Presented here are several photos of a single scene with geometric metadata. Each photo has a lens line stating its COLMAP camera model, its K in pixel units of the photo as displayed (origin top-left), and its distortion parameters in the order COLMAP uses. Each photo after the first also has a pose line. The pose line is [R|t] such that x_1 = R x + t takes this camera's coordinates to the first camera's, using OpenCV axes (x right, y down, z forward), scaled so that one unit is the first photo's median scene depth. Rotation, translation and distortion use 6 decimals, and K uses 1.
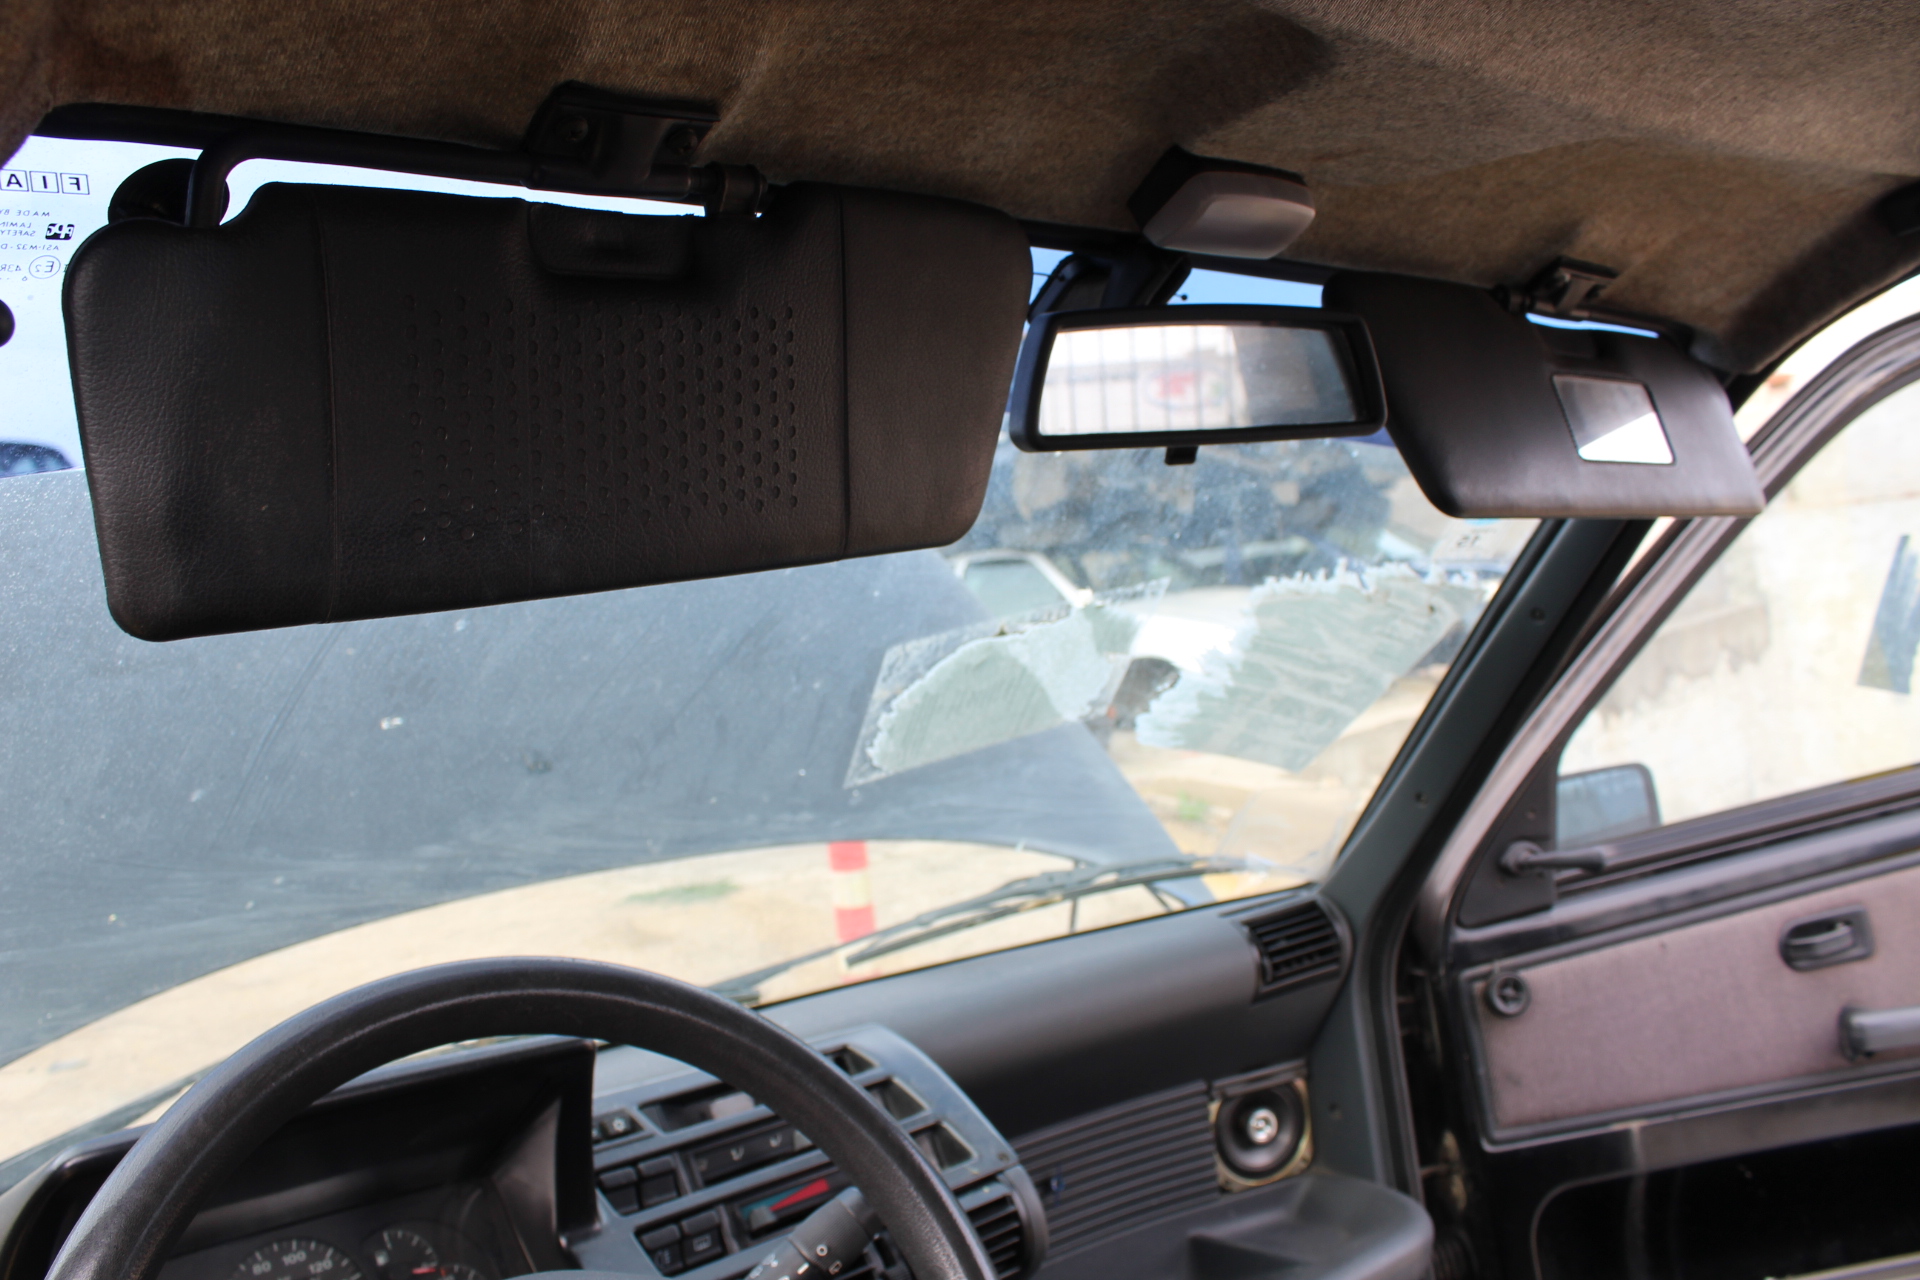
lens RADIAL K [[1534.6, 0, 960.0], [0, 1534.6, 640.0], [0, 0, 1]] dist [-0.187206, 0.175288]
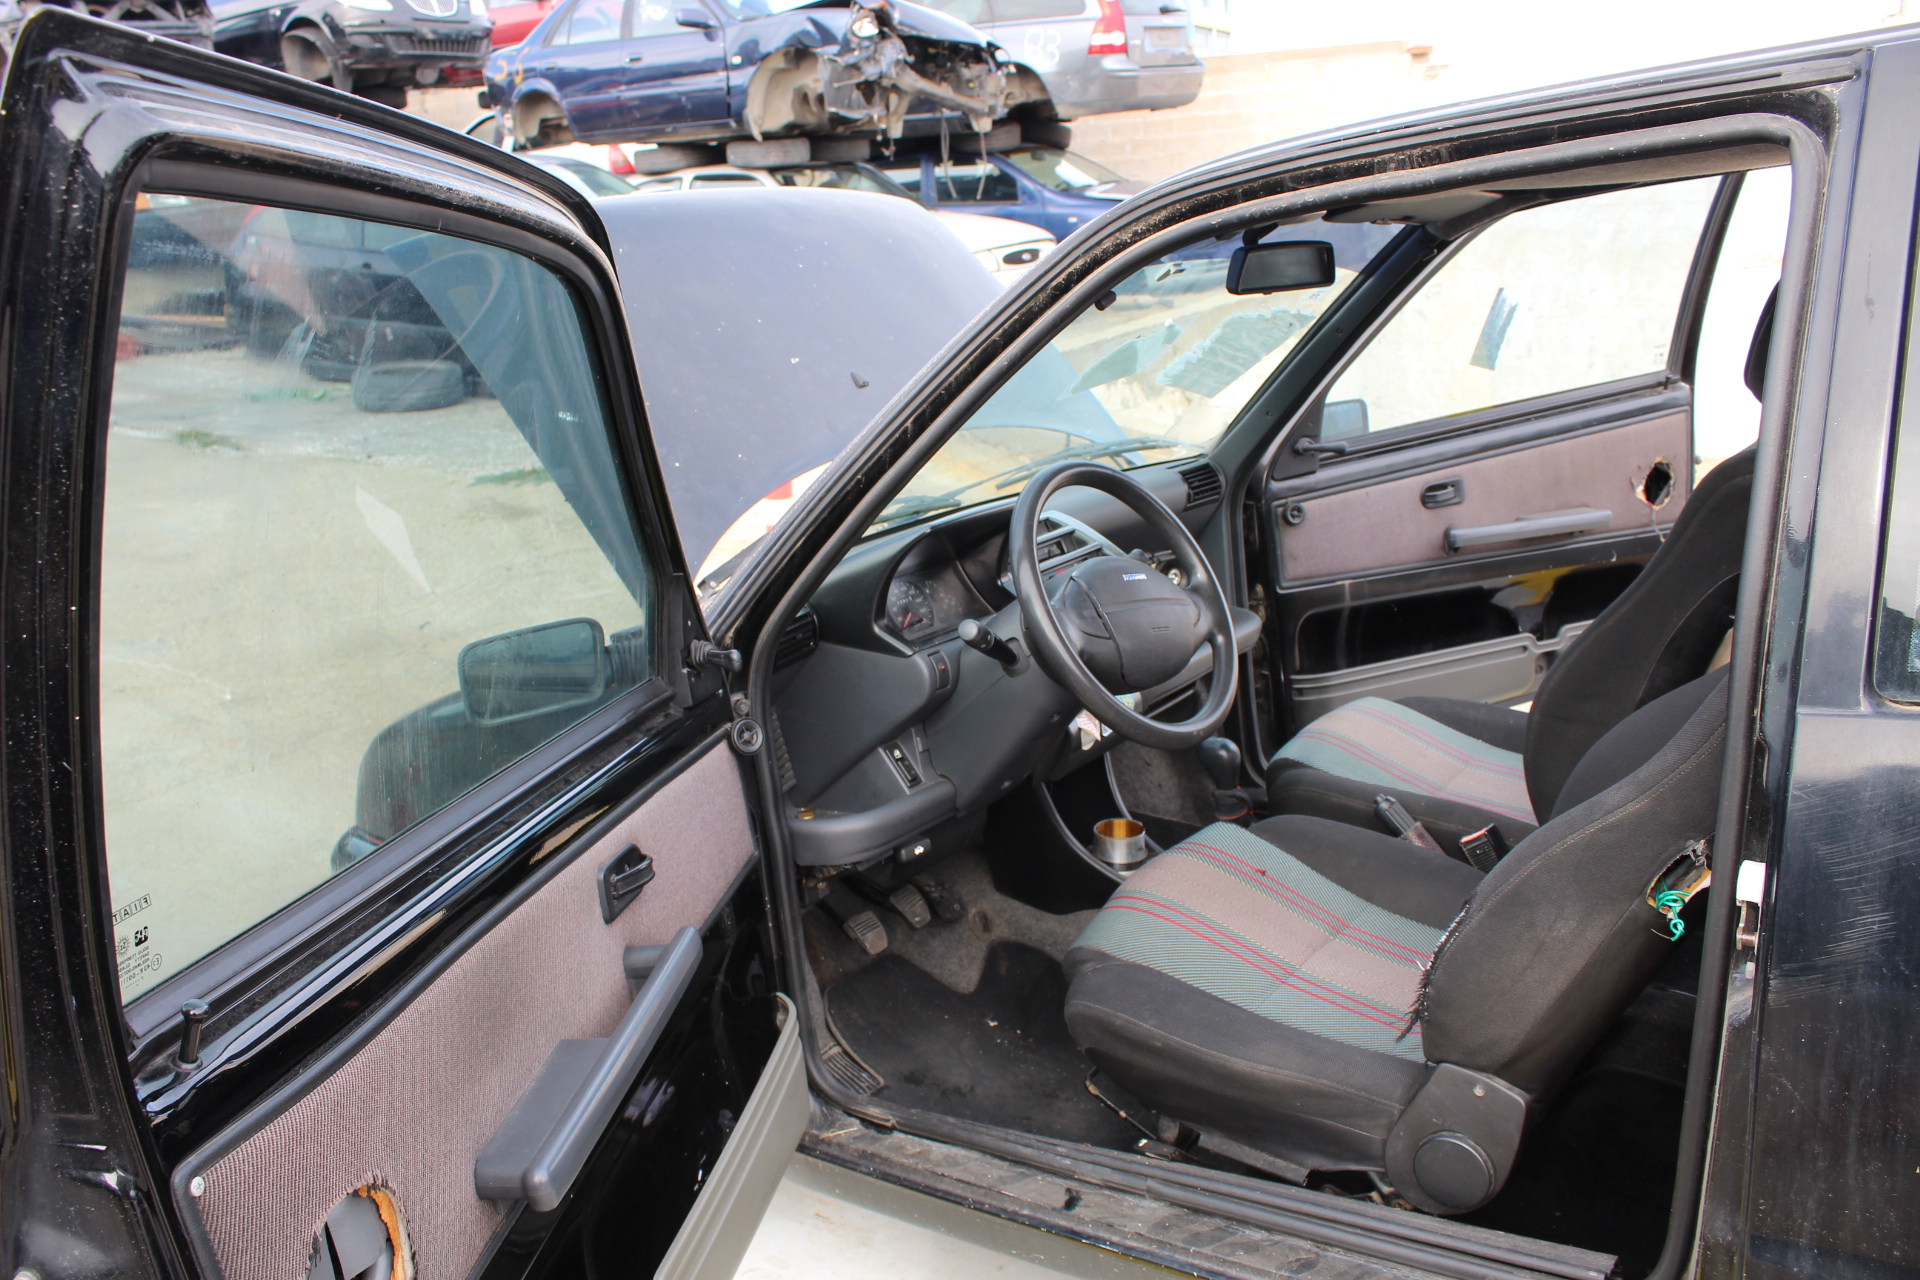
lens RADIAL K [[1534.6, 0, 960.0], [0, 1534.6, 640.0], [0, 0, 1]] dist [-0.187206, 0.175288]
pose [[0.970907, -0.013901, 0.239052, -0.545845], [-0.048319, 0.966405, 0.252443, -0.089091], [-0.234530, -0.256649, 0.937618, -0.829671]]
